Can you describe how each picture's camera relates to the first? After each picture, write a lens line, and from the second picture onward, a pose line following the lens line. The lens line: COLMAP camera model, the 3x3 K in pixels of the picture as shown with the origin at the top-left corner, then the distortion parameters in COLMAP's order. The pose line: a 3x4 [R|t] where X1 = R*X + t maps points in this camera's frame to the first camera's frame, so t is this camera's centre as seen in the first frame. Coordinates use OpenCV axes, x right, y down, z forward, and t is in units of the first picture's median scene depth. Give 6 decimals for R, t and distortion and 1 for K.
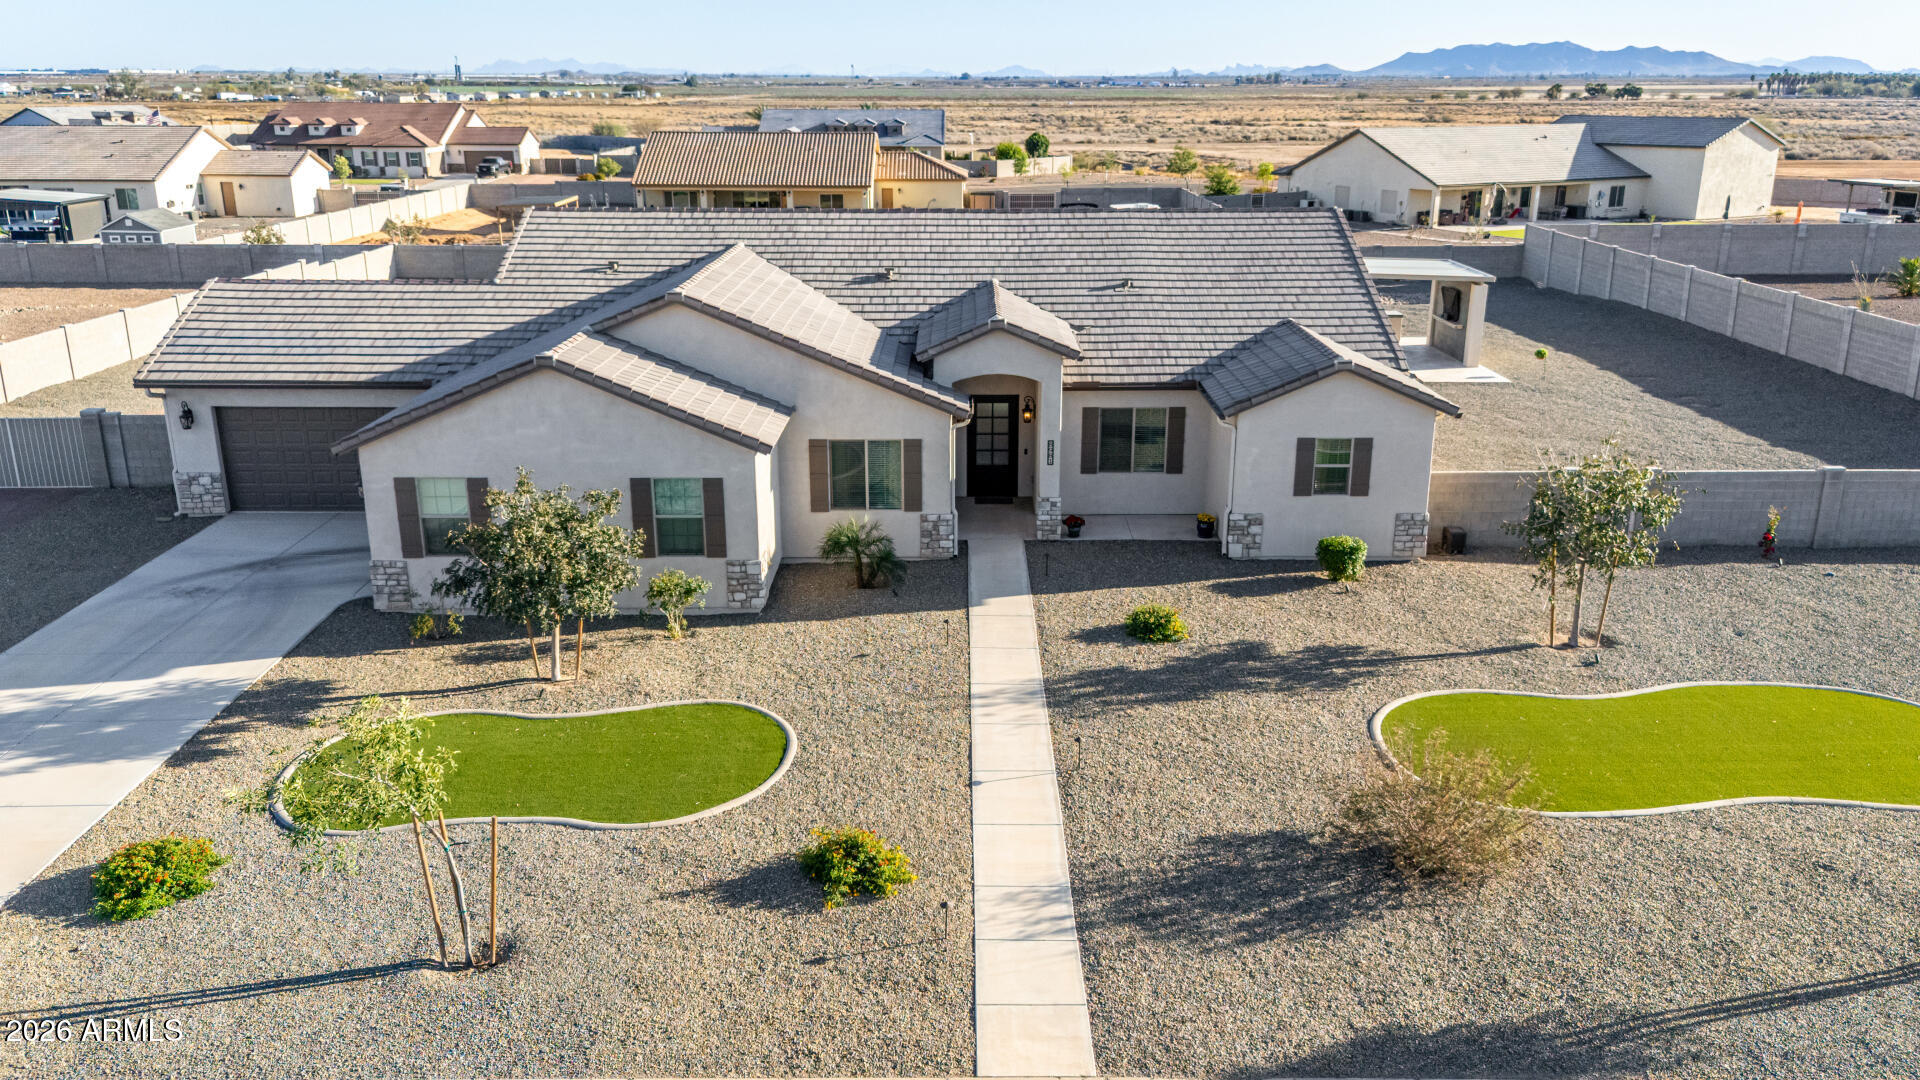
lens RADIAL K [[1491.6, 0, 966.4], [0, 1491.6, 546.6], [0, 0, 1]] dist [0.081939, -0.085825]
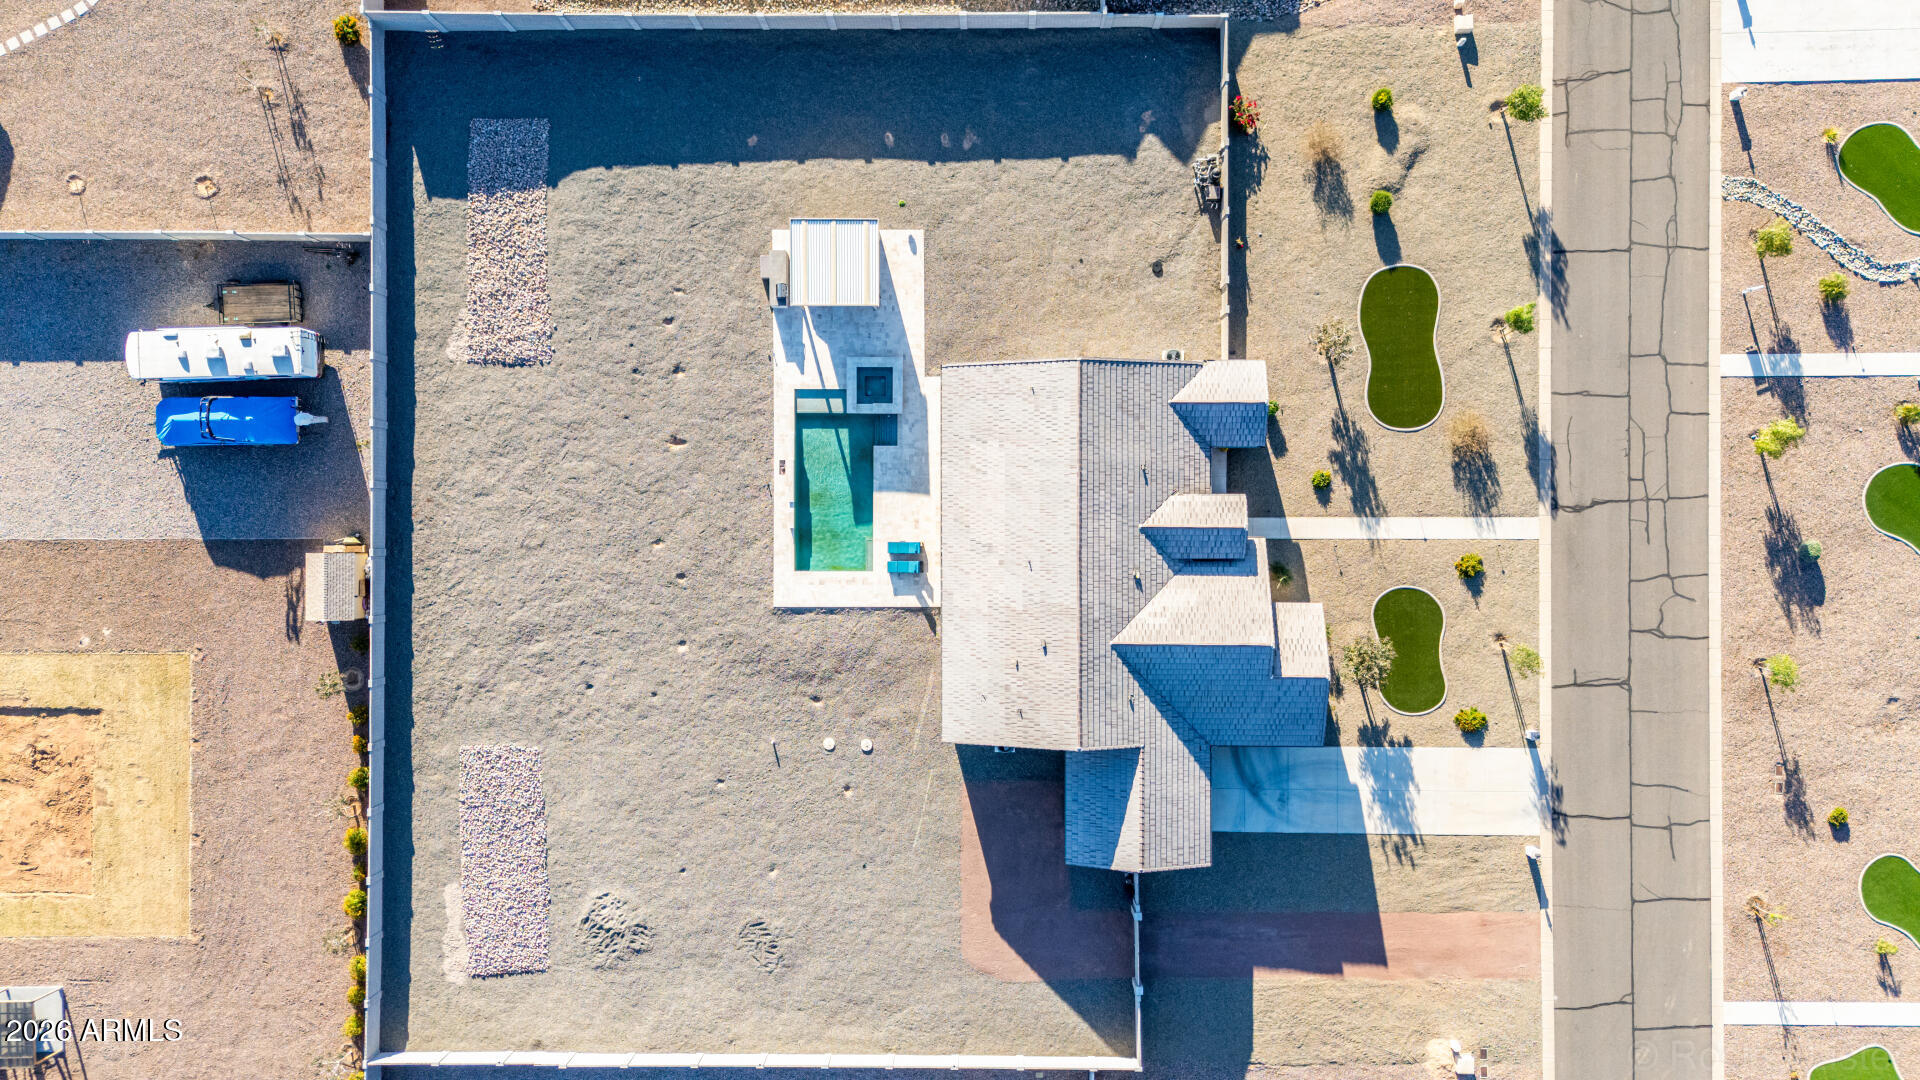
lens RADIAL K [[1417.8, 0, 964.9], [0, 1417.8, 541.9], [0, 0, 1]] dist [0.071221, -0.066460]
pose [[0.006729, -0.999976, 0.001642, -0.011869], [0.308691, 0.003639, 0.951155, -2.709008], [-0.951139, -0.005894, 0.308708, 0.705987]]
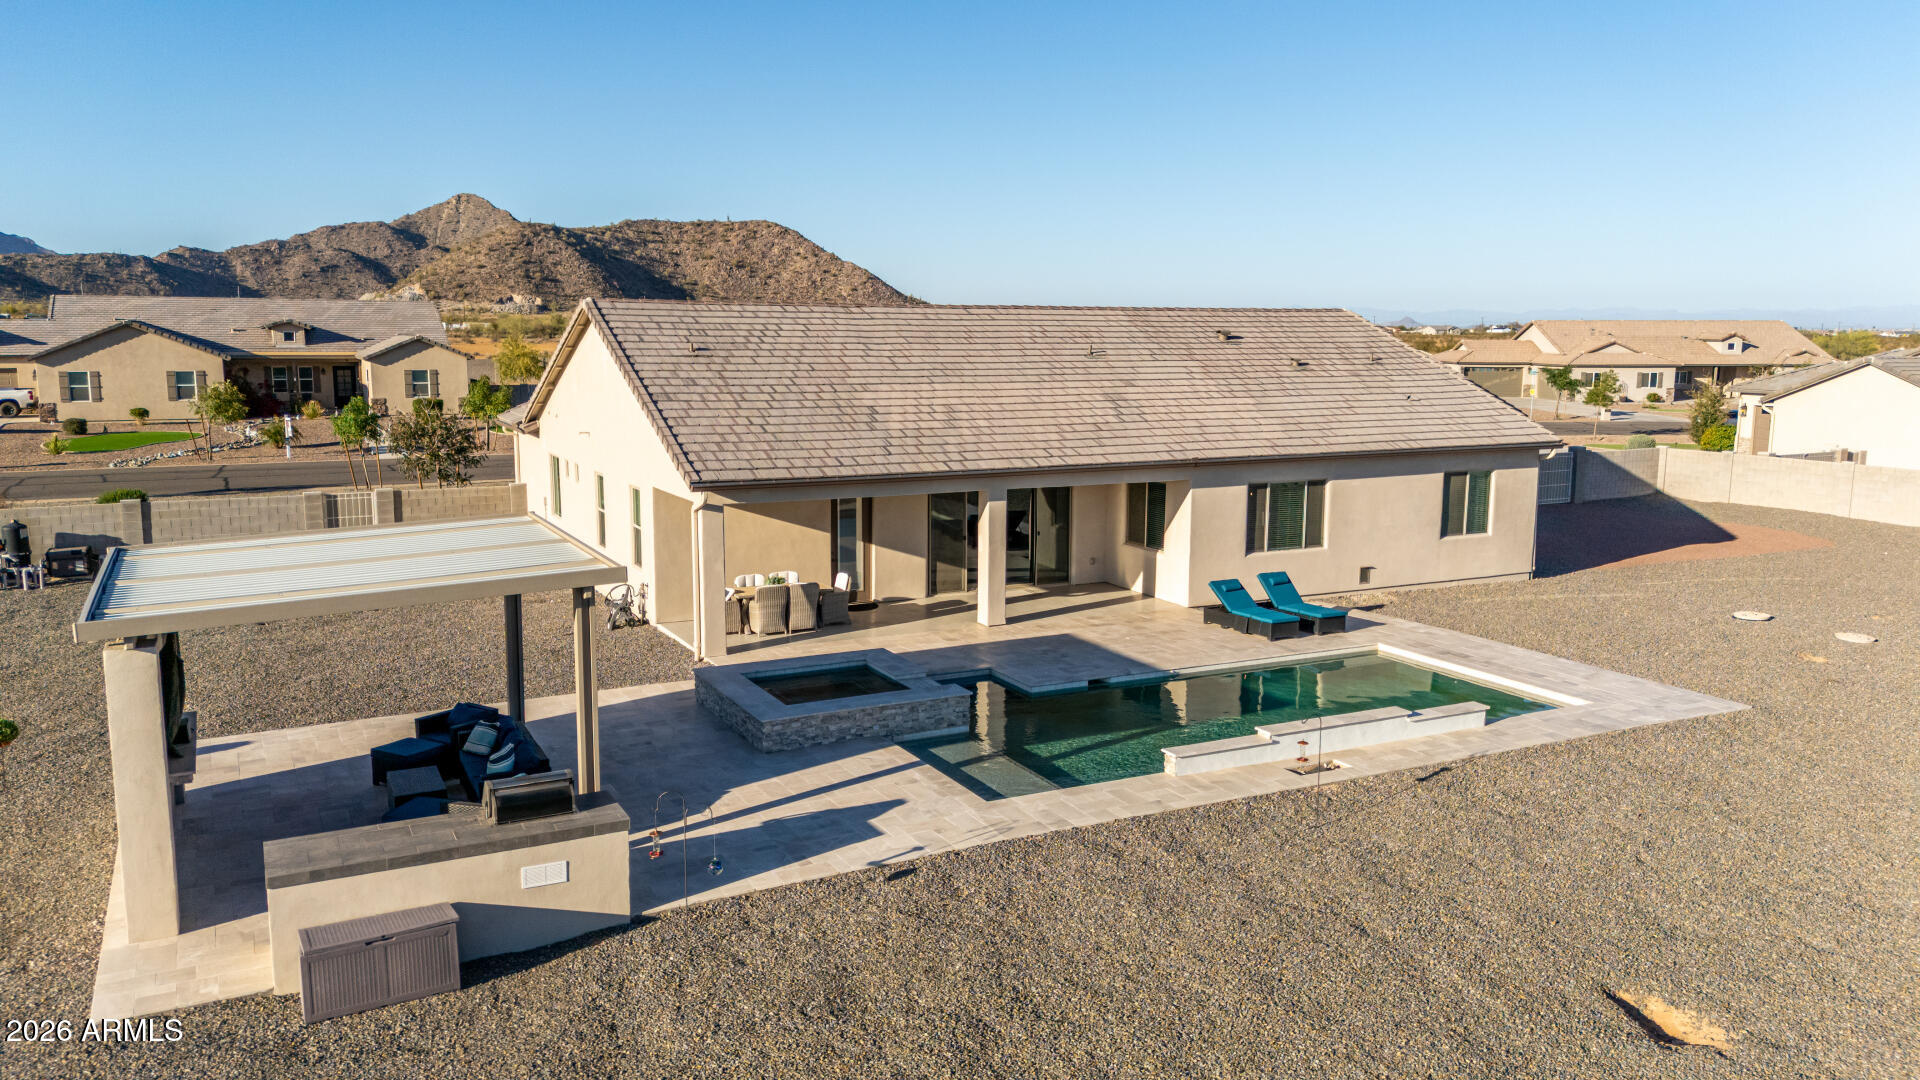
lens RADIAL K [[1417.8, 0, 964.9], [0, 1417.8, 541.9], [0, 0, 1]] dist [0.071221, -0.066460]
pose [[-0.889871, 0.060218, -0.452221, 0.537452], [-0.144059, 0.903443, 0.403779, -0.572035], [0.432871, 0.424457, -0.795273, 2.247642]]
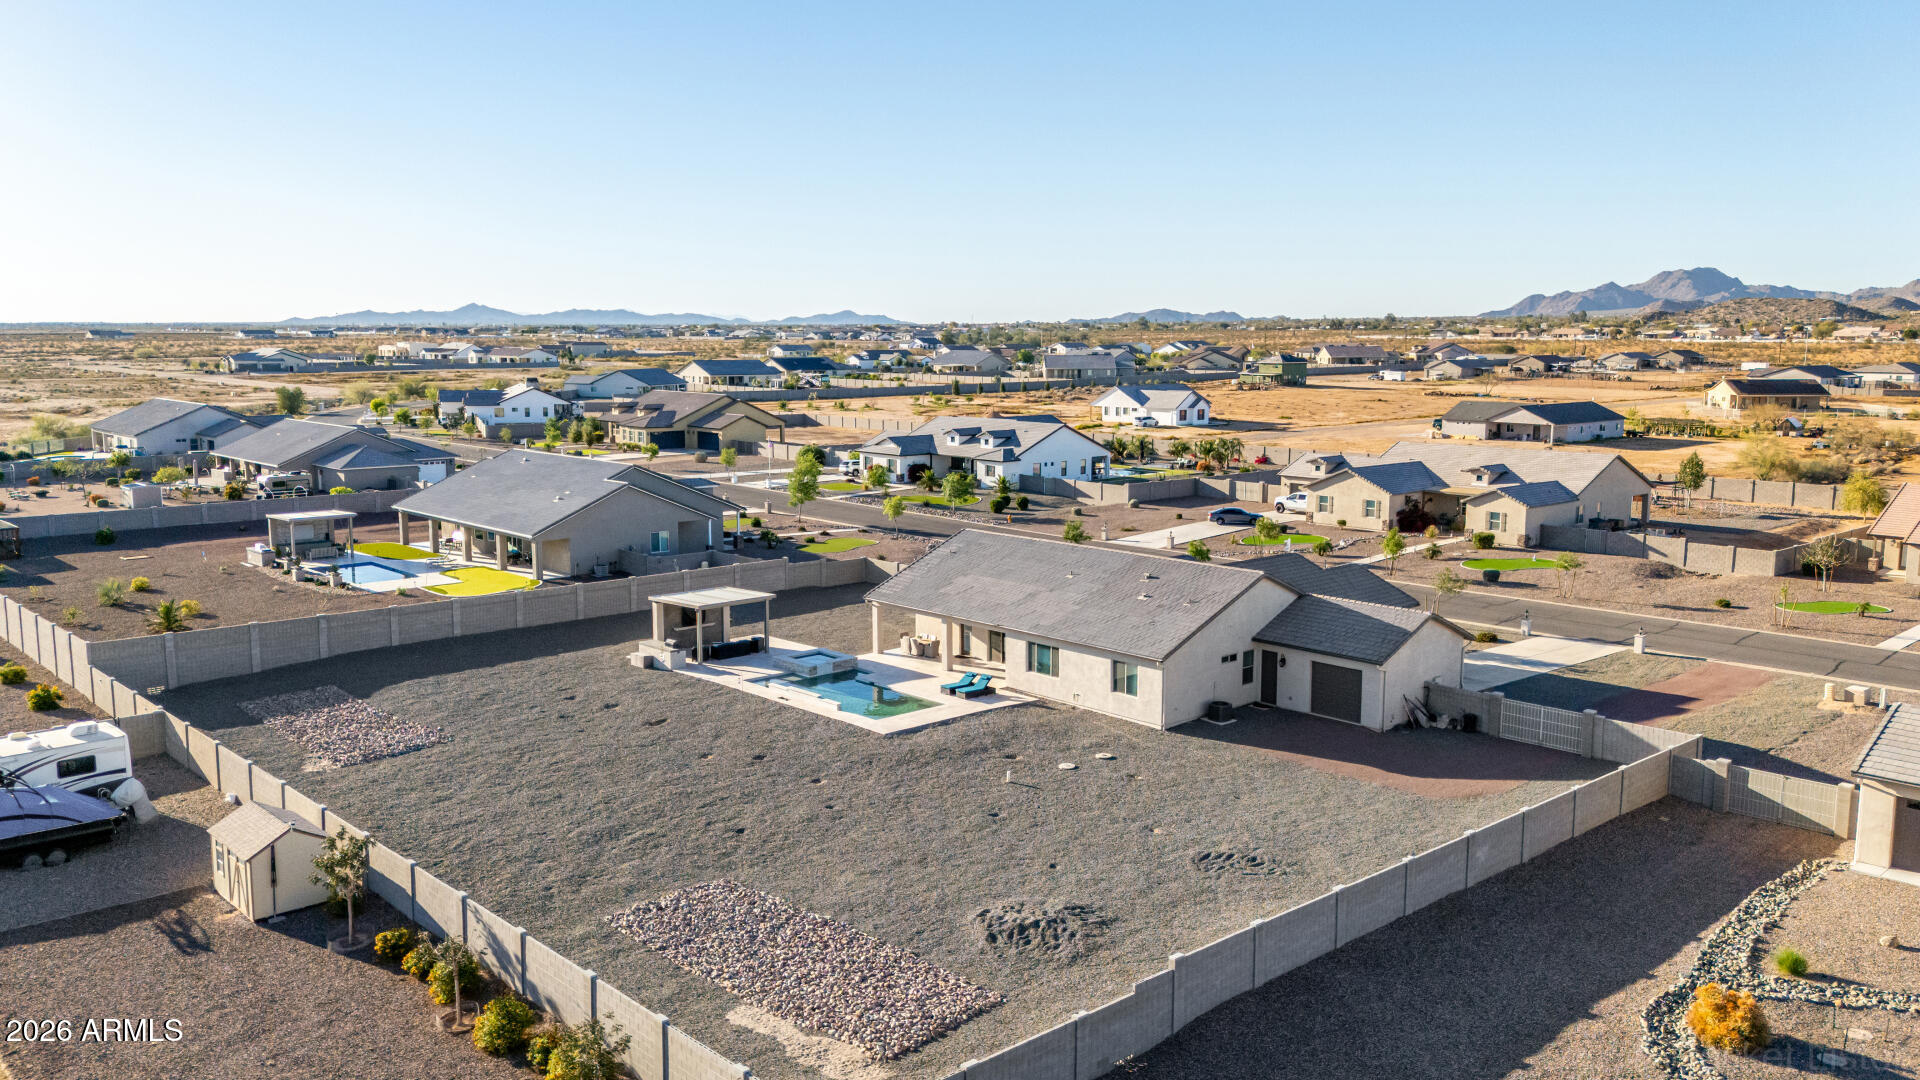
lens RADIAL K [[1498.2, 0, 961.7], [0, 1498.2, 542.5], [0, 0, 1]] dist [0.108492, -0.153298]
pose [[-0.672288, -0.108818, 0.732248, -1.754927], [0.215958, 0.917285, 0.334590, -1.211666], [-0.708090, 0.383076, -0.593180, 2.973971]]
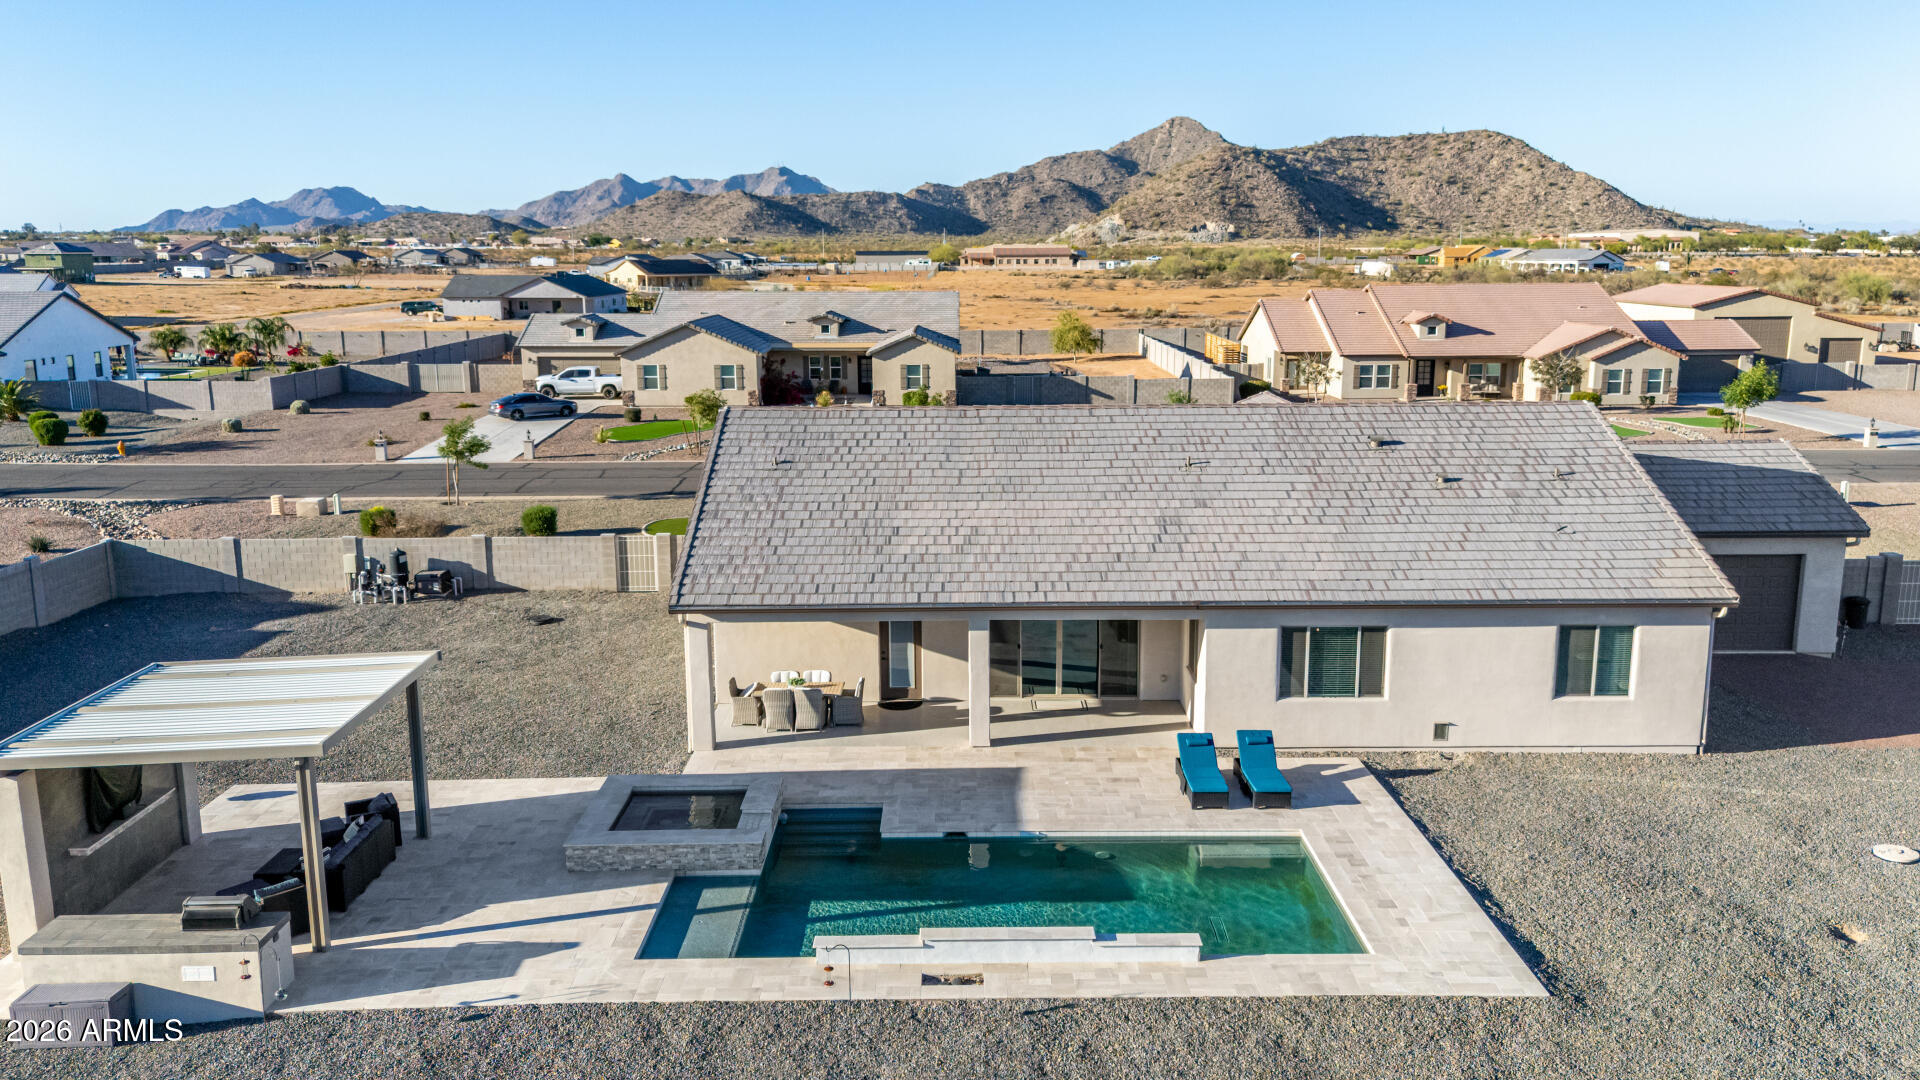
lens RADIAL K [[1480.0, 0, 966.7], [0, 1480.0, 538.5], [0, 0, 1]] dist [0.072493, -0.069133]
pose [[-0.999990, 0.002928, -0.003343, 0.126771], [0.000981, 0.879174, 0.476500, -0.757987], [0.004334, 0.476492, -0.879168, 2.367097]]
